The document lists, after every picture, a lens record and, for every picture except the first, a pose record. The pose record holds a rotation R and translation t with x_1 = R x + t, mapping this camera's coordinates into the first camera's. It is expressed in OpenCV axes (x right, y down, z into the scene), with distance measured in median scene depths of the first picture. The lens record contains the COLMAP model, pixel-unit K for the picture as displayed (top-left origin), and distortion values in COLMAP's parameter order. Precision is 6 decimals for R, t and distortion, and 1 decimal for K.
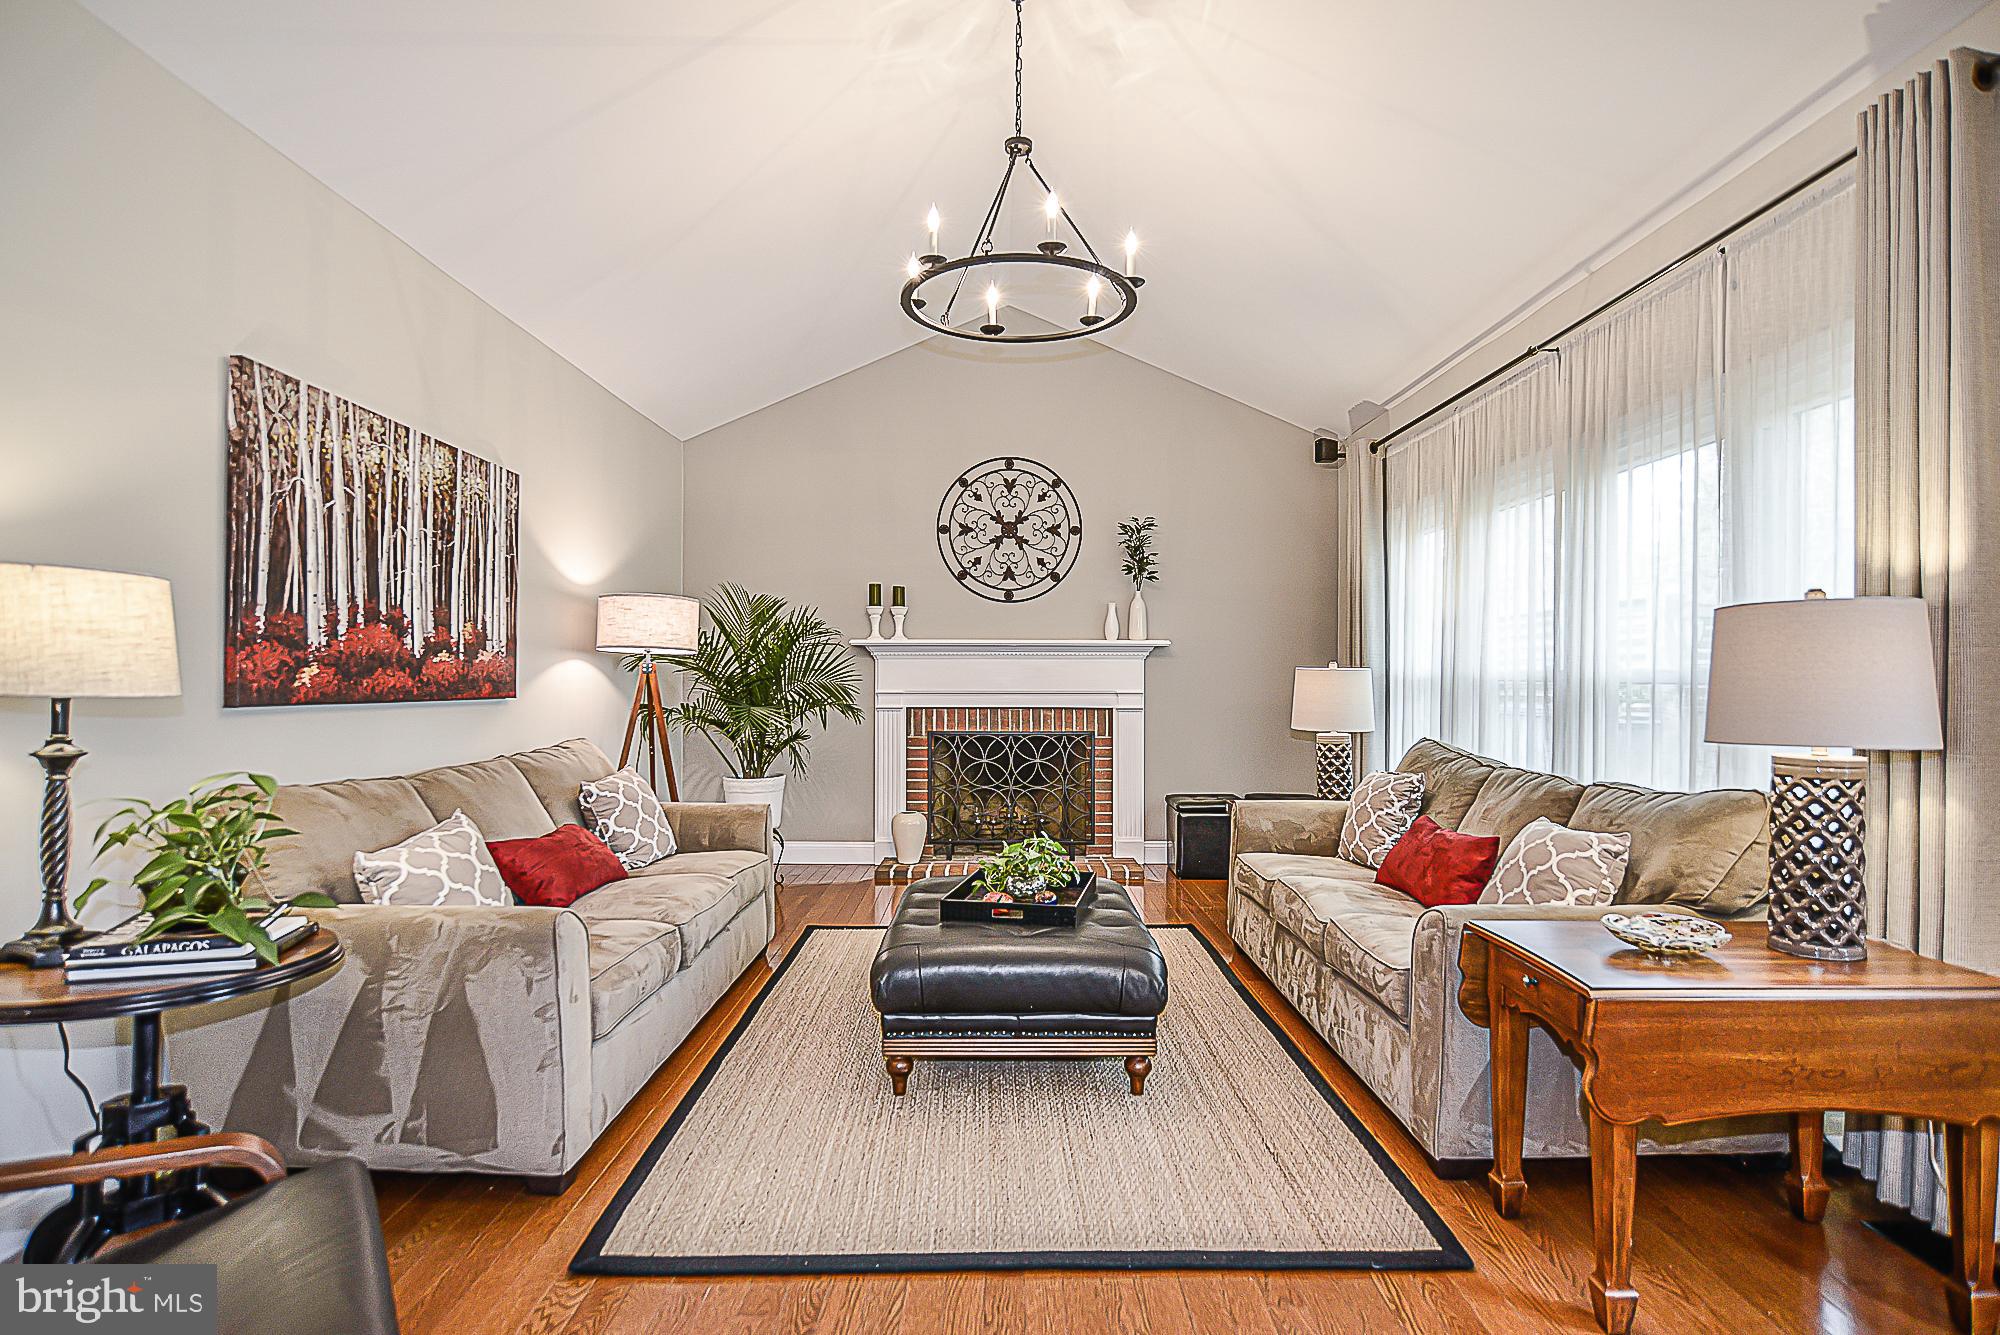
lens RADIAL K [[1026.7, 0, 1008.5], [0, 1026.7, 674.0], [0, 0, 1]] dist [-0.017912, 0.015499]
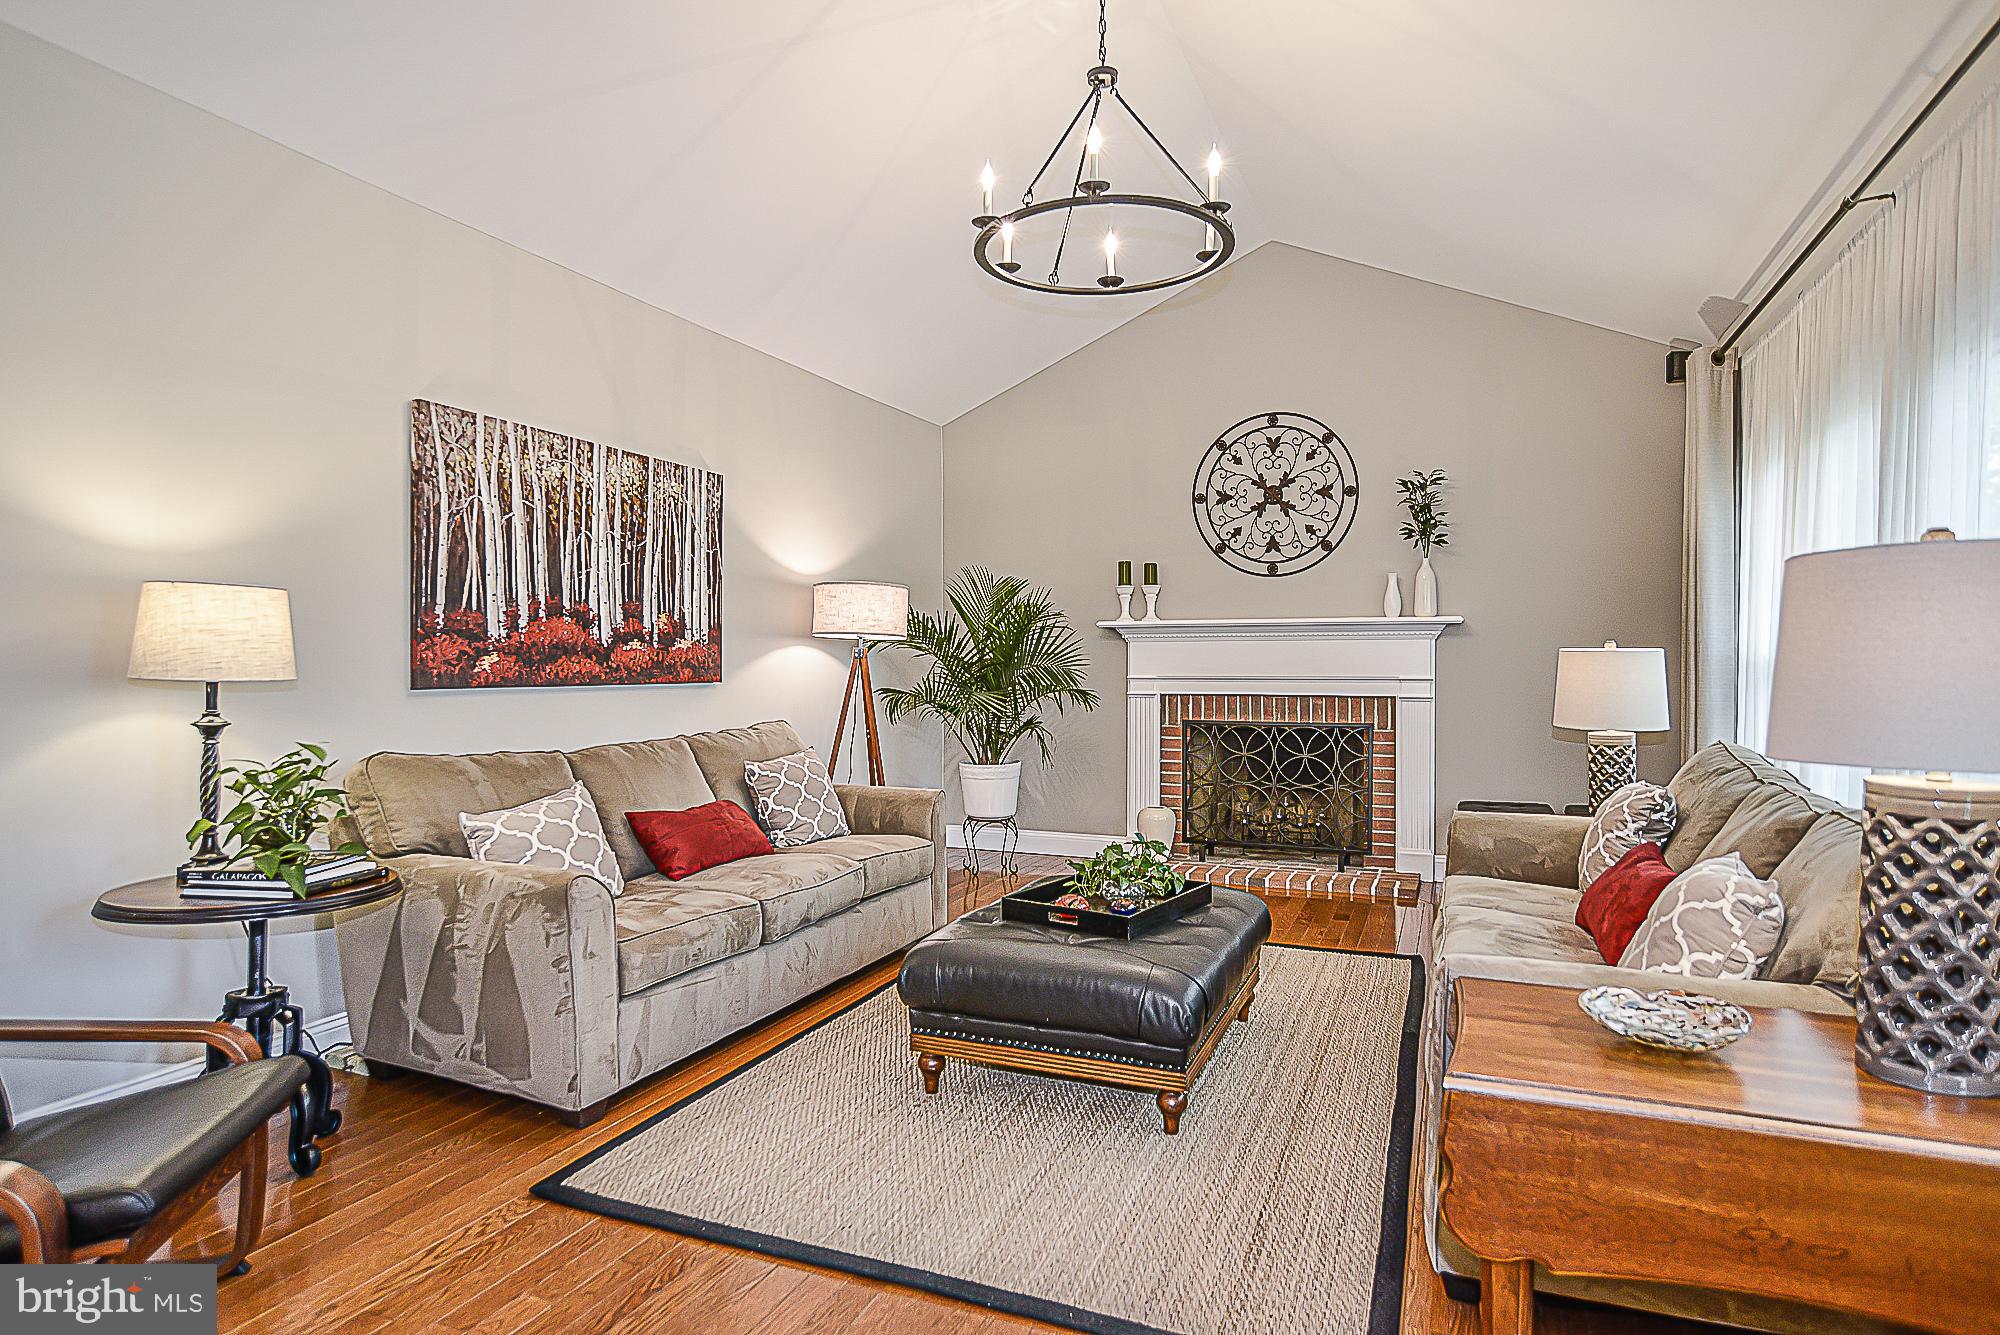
lens RADIAL K [[1097.7, 0, 997.9], [0, 1097.7, 673.4], [0, 0, 1]] dist [-0.023795, 0.018970]
pose [[0.916078, 0.001562, -0.400996, 0.306647], [0.004550, 0.999888, 0.014290, -0.001406], [0.400974, -0.014916, 0.915968, 0.066596]]
